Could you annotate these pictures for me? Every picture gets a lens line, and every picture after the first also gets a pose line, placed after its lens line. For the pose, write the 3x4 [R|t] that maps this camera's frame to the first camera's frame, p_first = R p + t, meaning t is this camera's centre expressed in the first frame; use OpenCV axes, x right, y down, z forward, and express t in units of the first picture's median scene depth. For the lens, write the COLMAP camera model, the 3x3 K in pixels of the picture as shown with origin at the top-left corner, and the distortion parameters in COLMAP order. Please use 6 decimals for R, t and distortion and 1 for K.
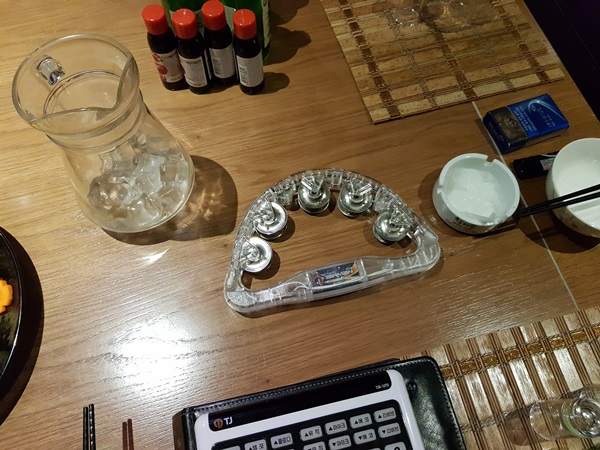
lens RADIAL K [[465.5, 0, 300.0], [0, 465.5, 225.0], [0, 0, 1]] dist [0.057385, -0.129079]
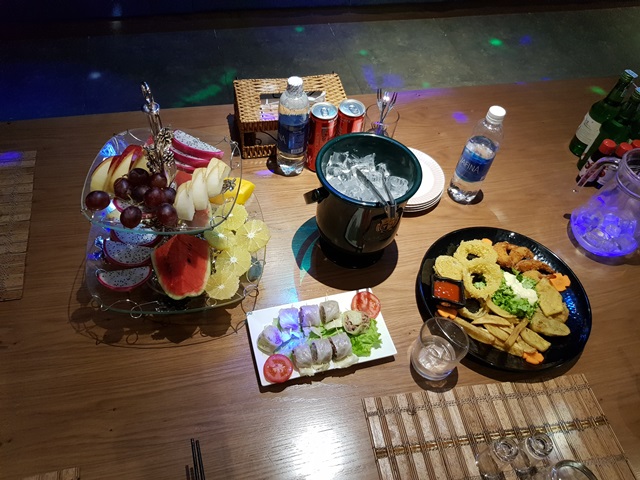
lens RADIAL K [[499.8, 0, 304.6], [0, 499.8, 239.0], [0, 0, 1]] dist [0.061144, -0.102396]
pose [[0.997176, 0.072971, 0.017749, -1.385579], [-0.065564, 0.961164, -0.268077, 0.480442], [-0.036622, 0.266156, 0.963234, -0.714457]]
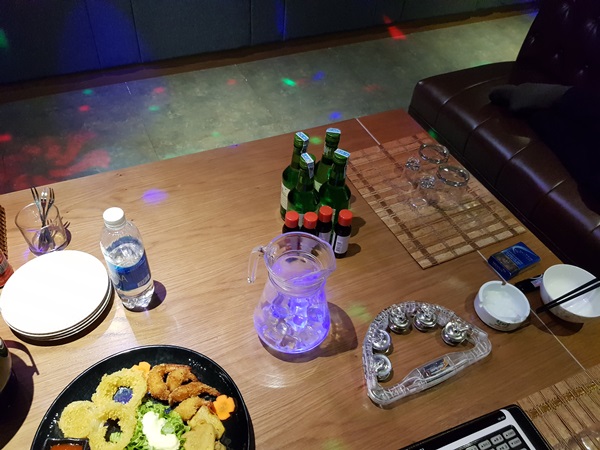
lens RADIAL K [[468.5, 0, 285.6], [0, 468.5, 224.0], [0, 0, 1]] dist [0.061144, -0.102396]
pose [[0.988044, -0.080384, 0.131558, -0.504542], [0.119805, 0.937397, -0.327007, 0.104251], [-0.097036, 0.338858, 0.935820, -0.493525]]
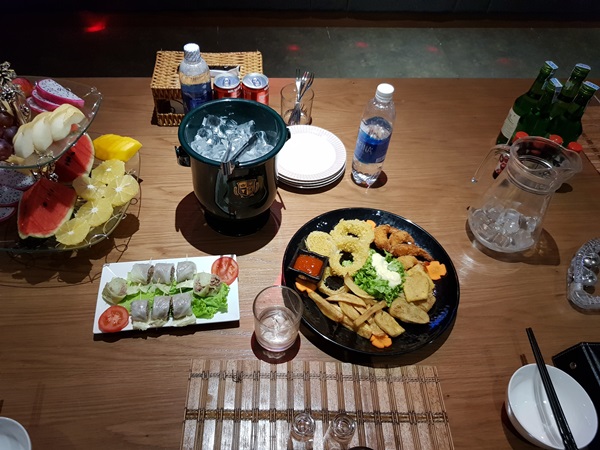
lens RADIAL K [[468.5, 0, 285.6], [0, 468.5, 224.0], [0, 0, 1]] dist [0.061144, -0.102396]
pose [[0.980533, 0.169729, -0.098729, -0.868909], [-0.191406, 0.938385, -0.287744, 0.495913], [0.043808, 0.301040, 0.952605, -0.589250]]
